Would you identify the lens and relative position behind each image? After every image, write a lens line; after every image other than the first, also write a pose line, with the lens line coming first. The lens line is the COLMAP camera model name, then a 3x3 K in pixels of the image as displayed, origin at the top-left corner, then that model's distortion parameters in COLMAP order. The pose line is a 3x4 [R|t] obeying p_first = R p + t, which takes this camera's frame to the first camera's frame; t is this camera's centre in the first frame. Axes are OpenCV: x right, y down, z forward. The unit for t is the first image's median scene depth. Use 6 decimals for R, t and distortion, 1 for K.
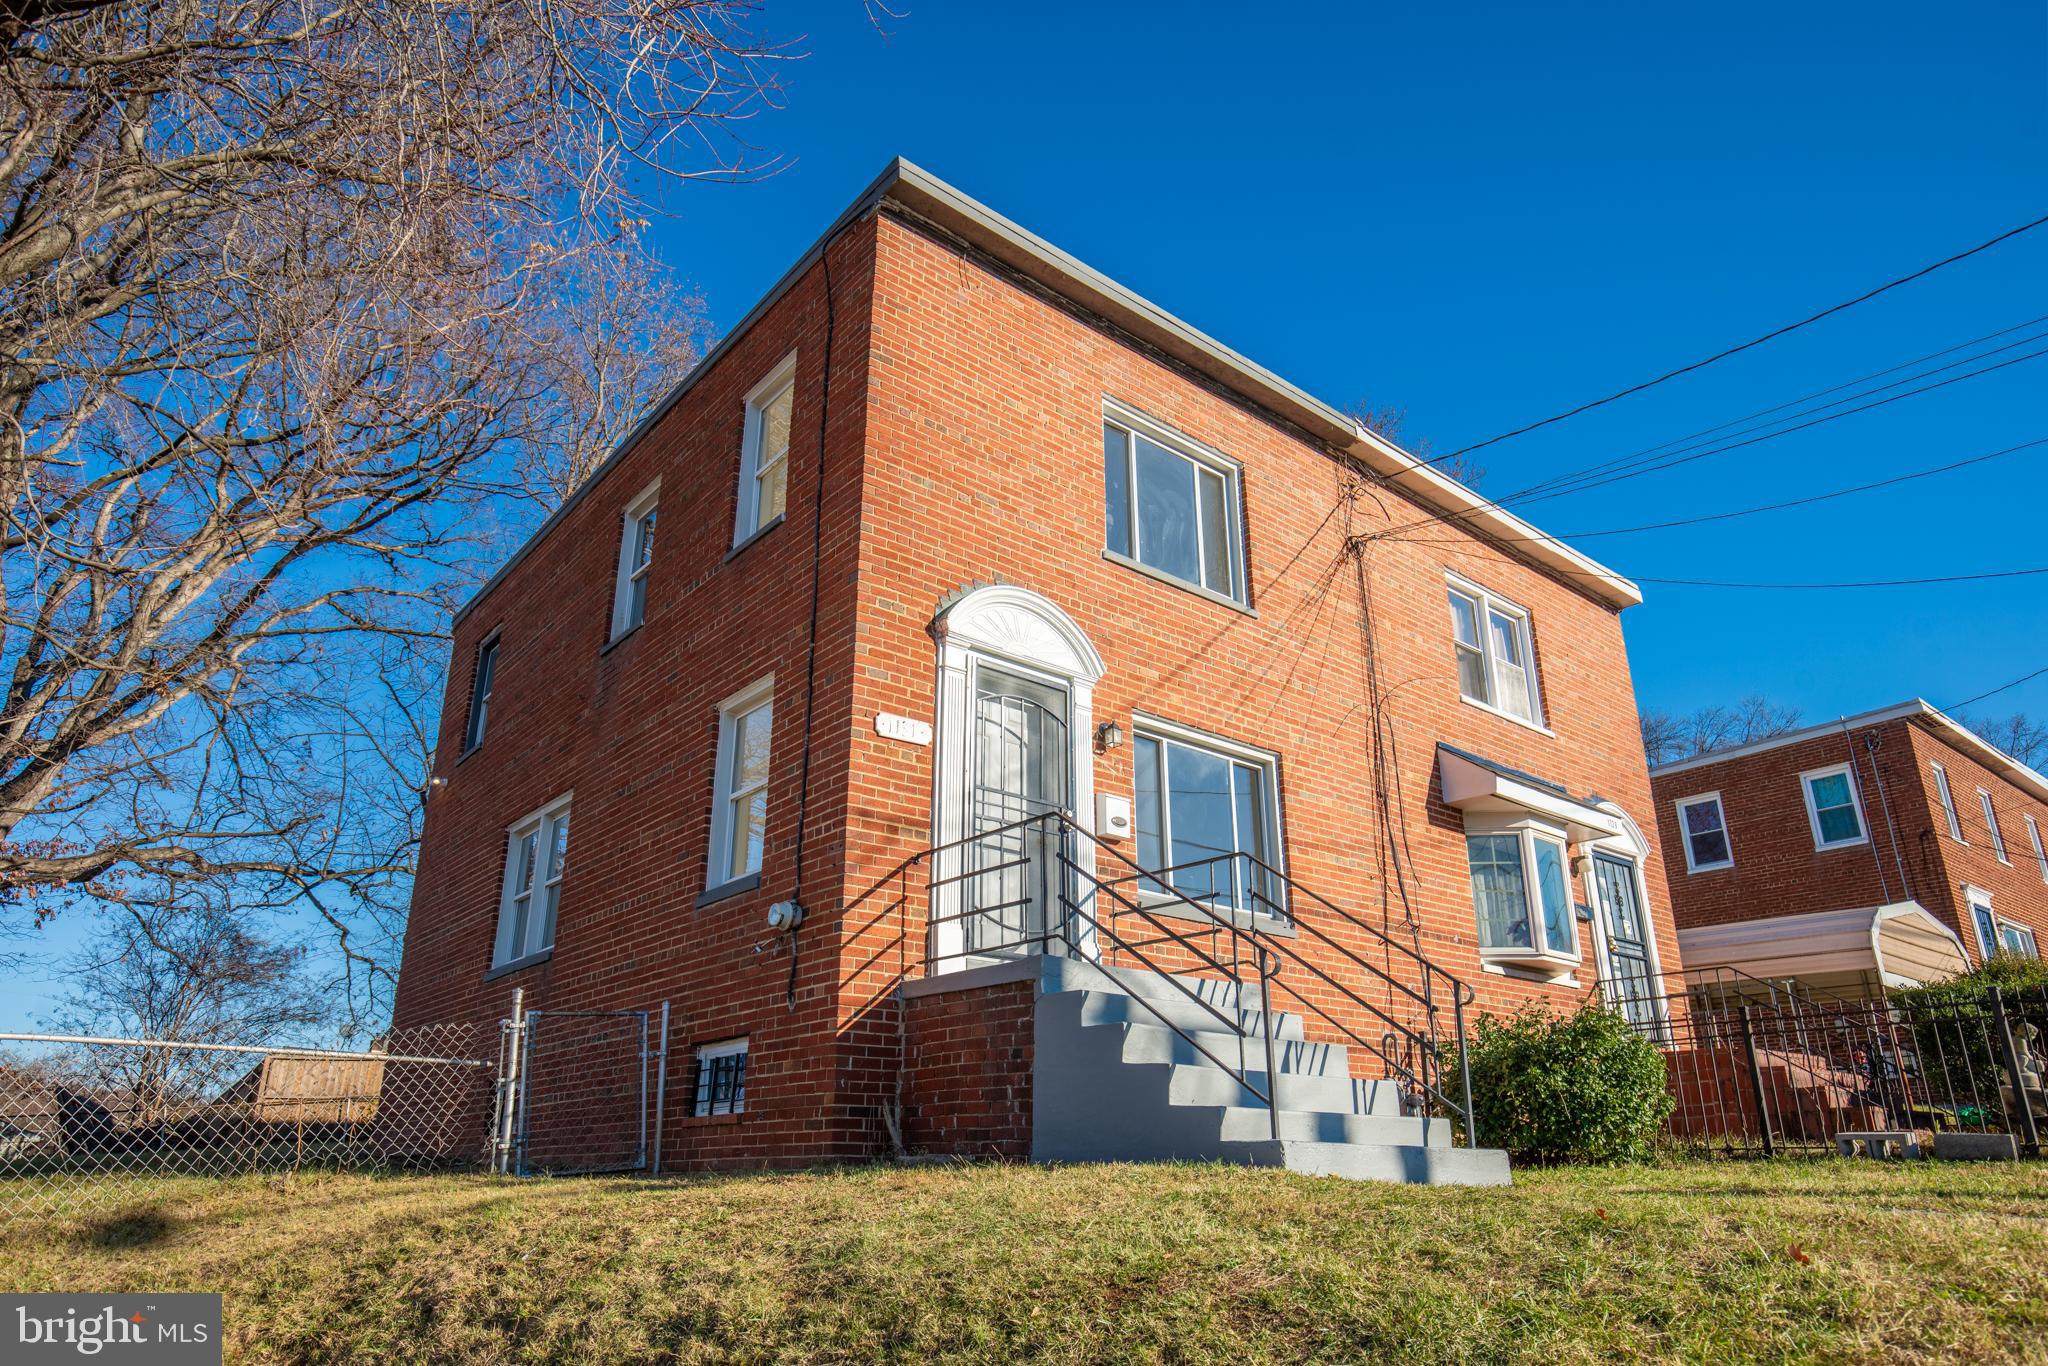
lens RADIAL K [[1266.0, 0, 1026.1], [0, 1266.0, 698.9], [0, 0, 1]] dist [-0.002119, -0.000789]
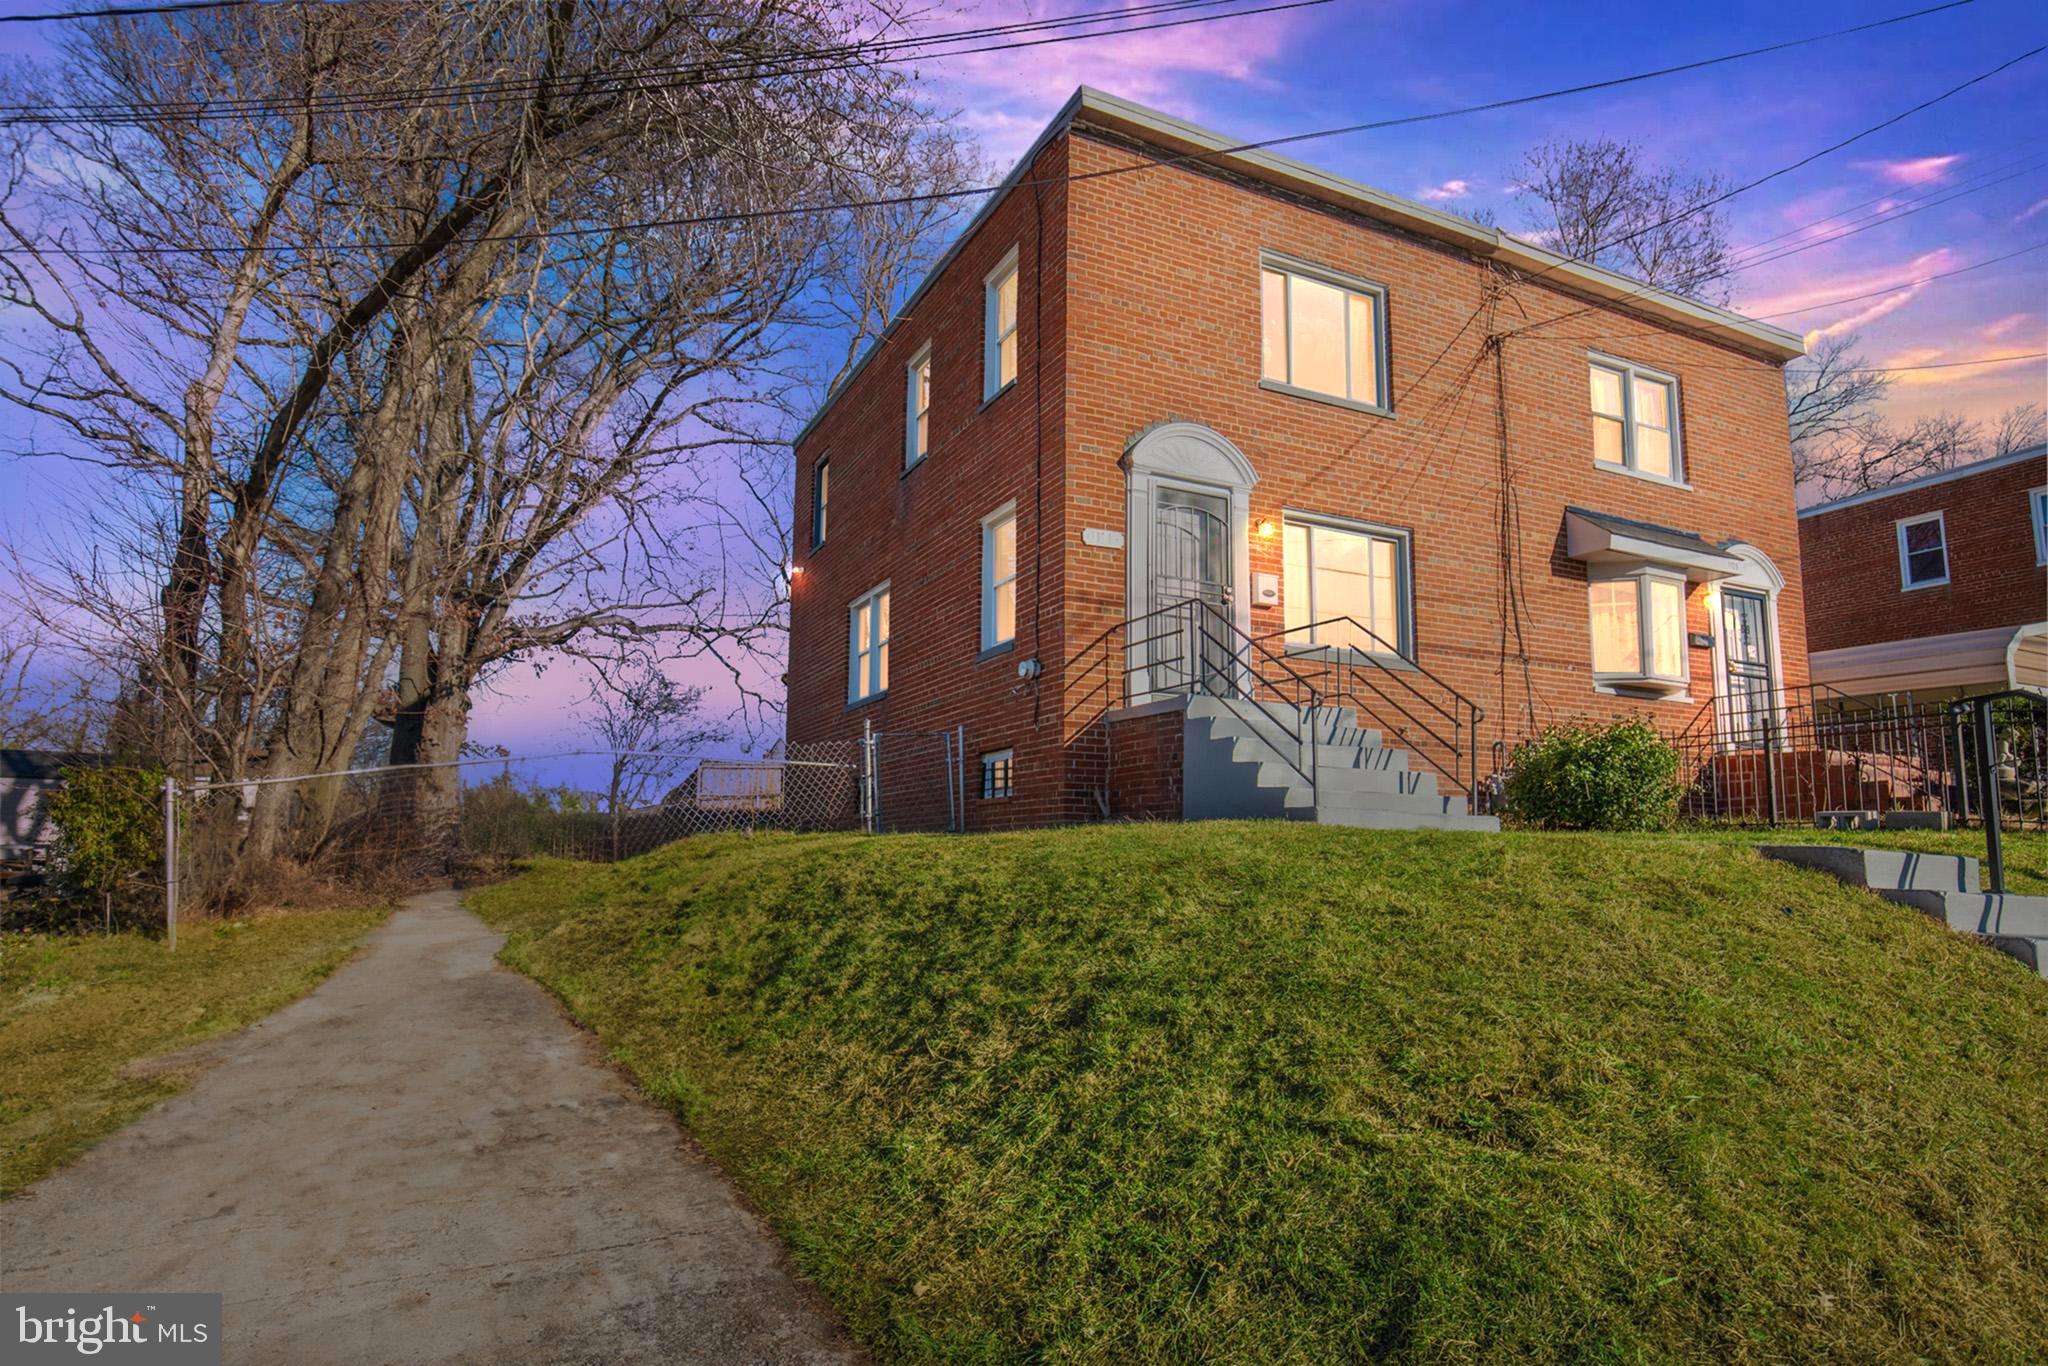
lens RADIAL K [[1155.7, 0, 1022.5], [0, 1155.7, 696.3], [0, 0, 1]] dist [-0.002647, -0.000009]
pose [[0.971234, -0.019493, -0.237328, 0.102163], [0.069846, 0.976128, 0.205660, -0.064829], [0.227654, -0.216321, 0.949410, -0.249888]]
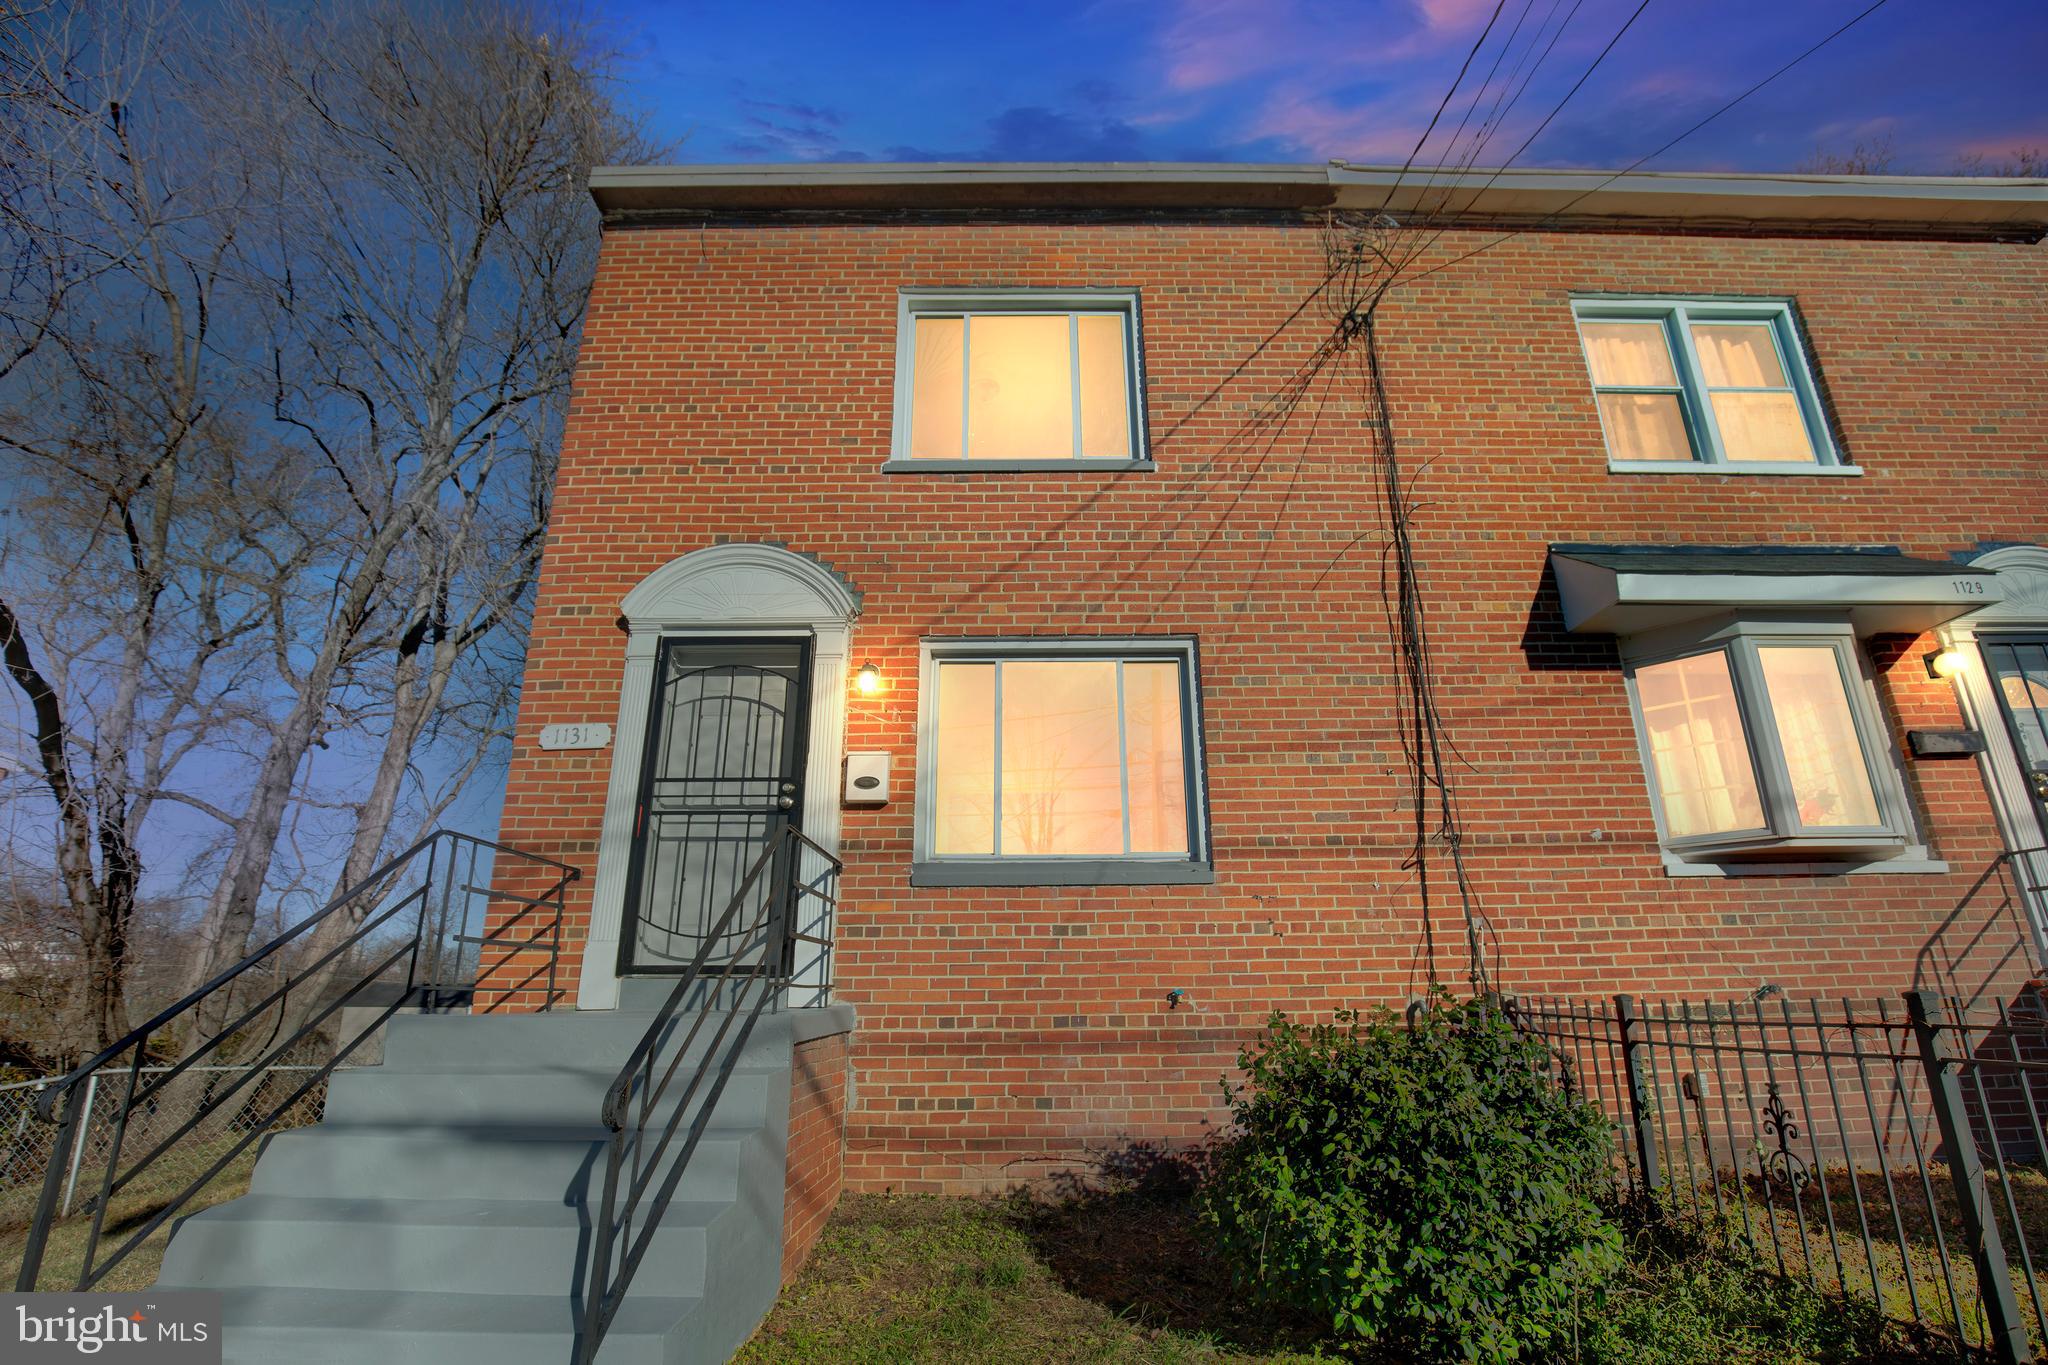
lens RADIAL K [[941.1, 0, 1041.6], [0, 941.1, 711.0], [0, 0, 1]] dist [-0.031302, 0.000987]
pose [[0.774326, -0.207695, -0.597731, 0.499124], [0.233790, 0.971665, -0.034765, 0.093617], [0.588015, -0.112824, 0.800943, 0.549226]]
